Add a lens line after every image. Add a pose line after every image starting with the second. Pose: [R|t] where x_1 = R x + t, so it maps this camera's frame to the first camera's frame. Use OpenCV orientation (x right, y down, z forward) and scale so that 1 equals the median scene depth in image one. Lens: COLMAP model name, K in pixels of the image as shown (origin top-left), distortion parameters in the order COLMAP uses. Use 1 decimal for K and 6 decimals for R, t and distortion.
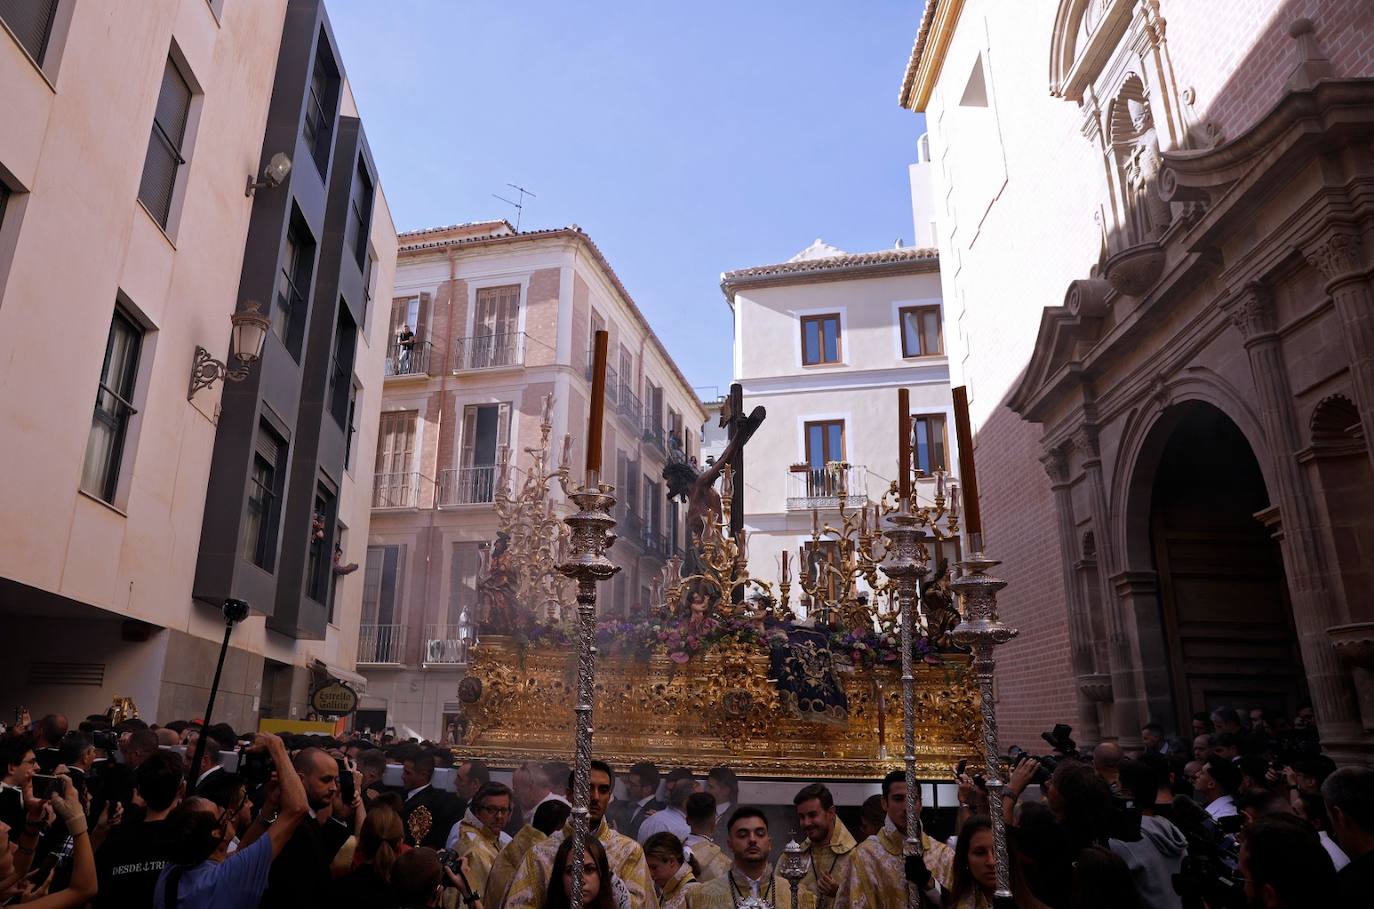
lens RADIAL K [[872.9, 0, 687.0], [0, 872.9, 454.5], [0, 0, 1]] dist [-0.073509, 0.052165]
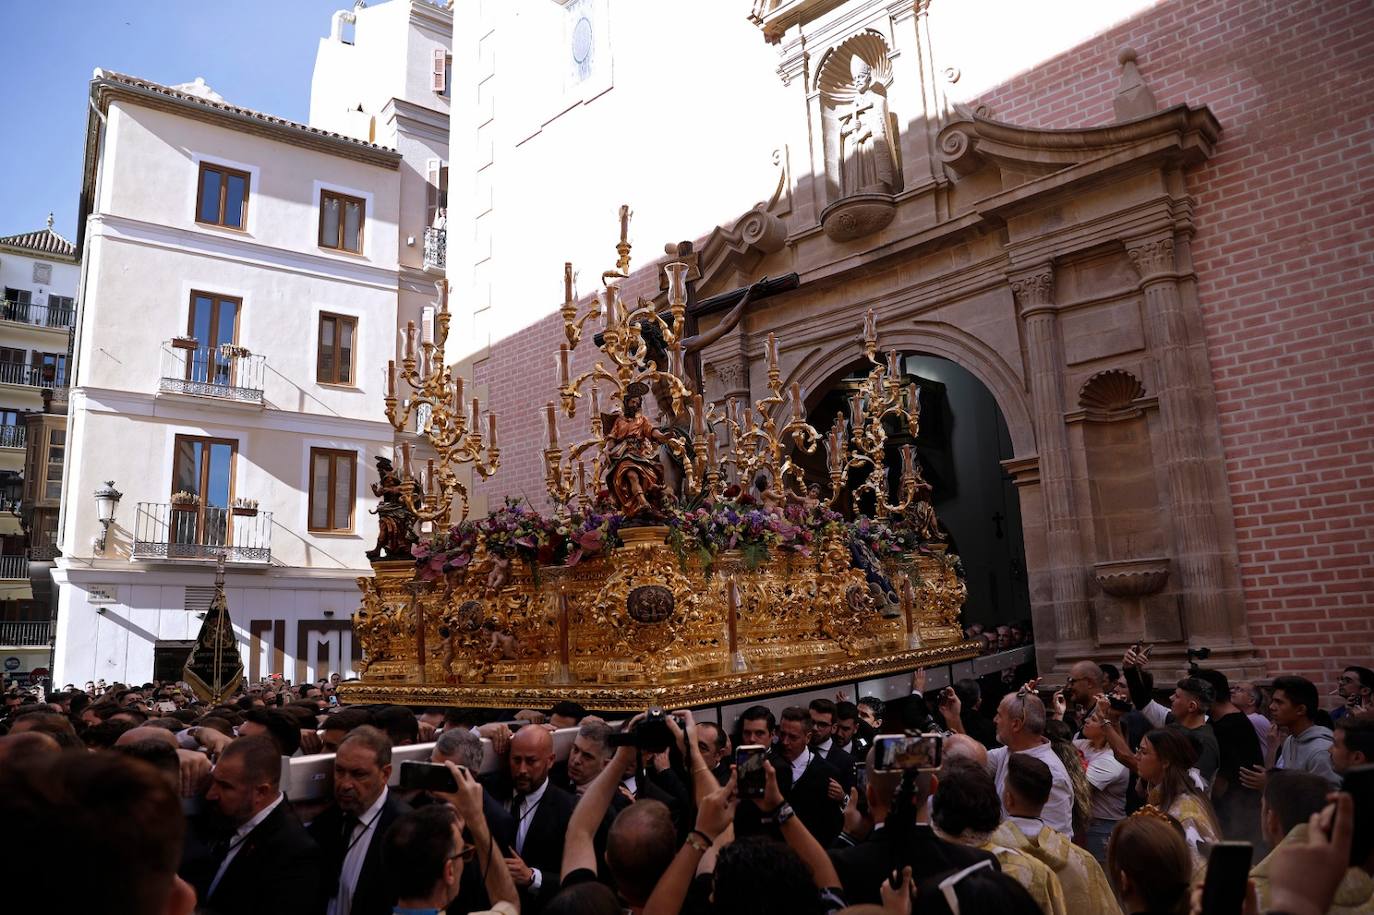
lens RADIAL K [[872.9, 0, 687.0], [0, 872.9, 457.5], [0, 0, 1]] dist [-0.073509, 0.052165]
pose [[0.711998, 0.112461, 0.693117, -0.077098], [-0.175687, 0.984227, 0.020778, 0.020780], [-0.679847, -0.136565, 0.720526, 0.083349]]
